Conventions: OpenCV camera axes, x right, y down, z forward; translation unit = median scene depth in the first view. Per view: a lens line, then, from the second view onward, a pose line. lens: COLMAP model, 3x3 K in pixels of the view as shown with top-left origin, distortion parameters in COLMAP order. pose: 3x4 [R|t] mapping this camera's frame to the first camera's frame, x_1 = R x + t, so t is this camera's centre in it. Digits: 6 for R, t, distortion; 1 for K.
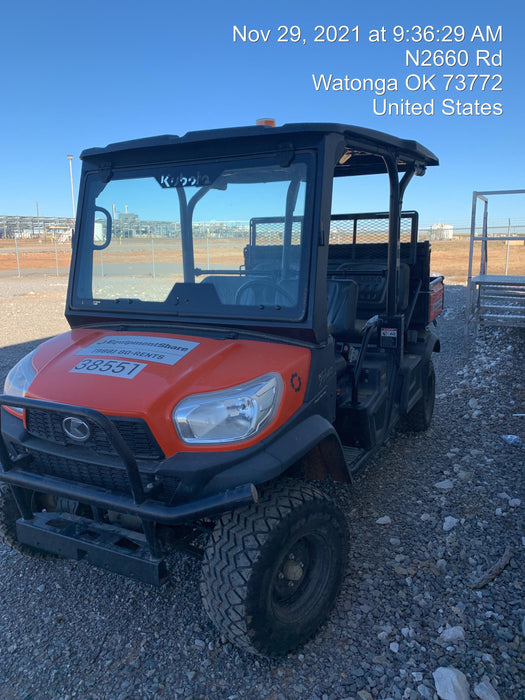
lens RADIAL K [[532.6, 0, 262.5], [0, 532.6, 350.0], [0, 0, 1]] dist [0.005640, 0.000451]
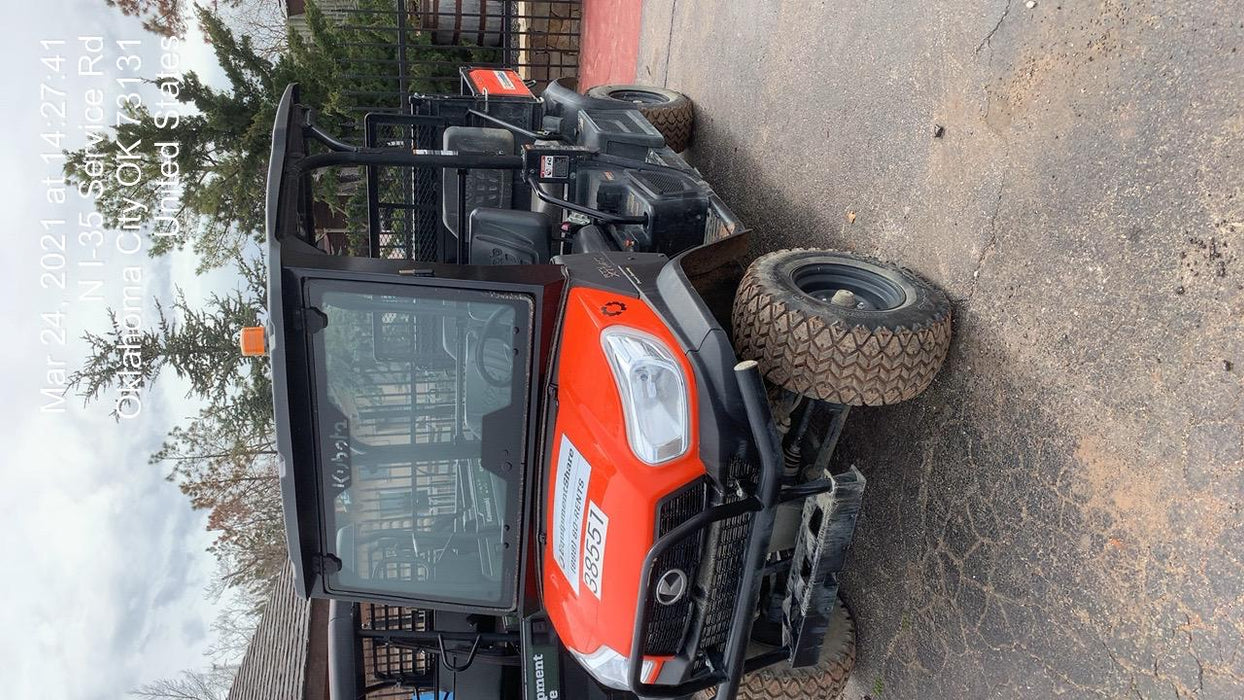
lens RADIAL K [[917.9, 0, 615.5], [0, 917.9, 349.6], [0, 0, 1]] dist [0.038854, 0.000434]
pose [[0.000412, -0.999901, -0.014070, 0.015704], [0.998915, -0.000244, 0.046580, 0.000865], [-0.046579, -0.014074, 0.998815, -0.241609]]
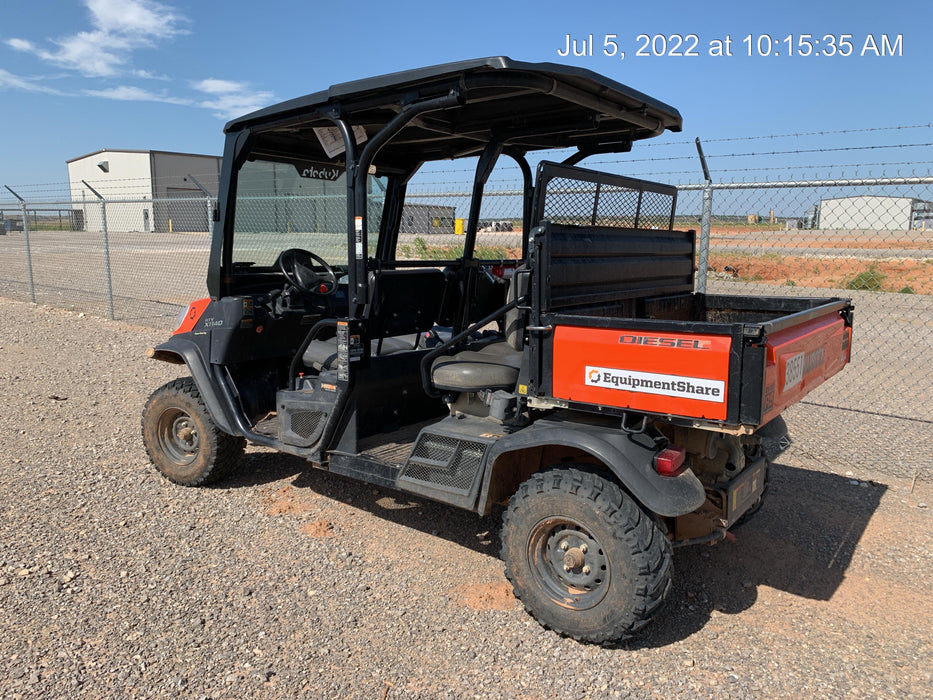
lens RADIAL K [[709.9, 0, 454.9], [0, 709.9, 347.1], [0, 0, 1]] dist [0.005640, 0.000451]
pose [[-0.158134, 0.161581, -0.974107, 1.434314], [-0.207895, 0.958958, 0.192818, -0.300032], [0.965284, 0.233003, -0.118052, 1.488051]]
